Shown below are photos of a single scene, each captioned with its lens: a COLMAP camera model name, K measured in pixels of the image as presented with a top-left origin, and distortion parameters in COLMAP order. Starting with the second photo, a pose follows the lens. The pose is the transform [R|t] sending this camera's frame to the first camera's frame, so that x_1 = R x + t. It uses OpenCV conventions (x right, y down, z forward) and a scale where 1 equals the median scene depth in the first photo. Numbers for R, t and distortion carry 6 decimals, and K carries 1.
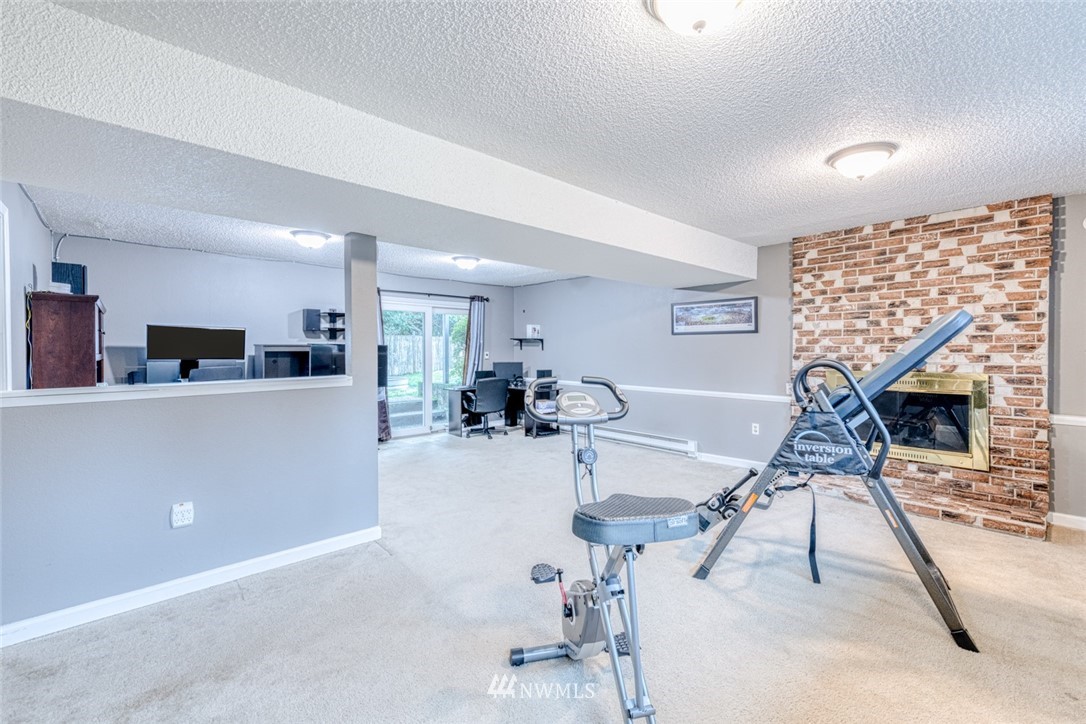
lens RADIAL K [[452.2, 0, 527.4], [0, 452.2, 348.6], [0, 0, 1]] dist [0.004019, -0.000091]
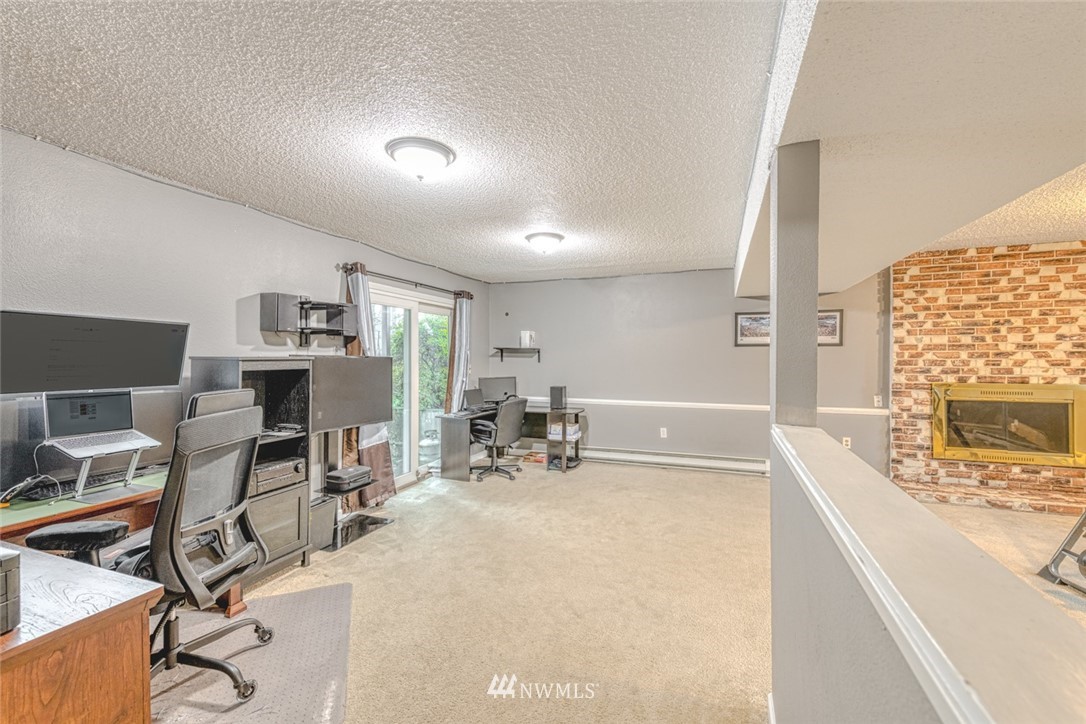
lens RADIAL K [[452.2, 0, 534.6], [0, 452.2, 356.4], [0, 0, 1]] dist [0.004019, -0.000091]
pose [[0.888420, 0.001598, 0.459029, -0.660096], [-0.001068, 0.999998, -0.001413, -0.011361], [-0.459031, 0.000765, 0.888420, 0.511591]]
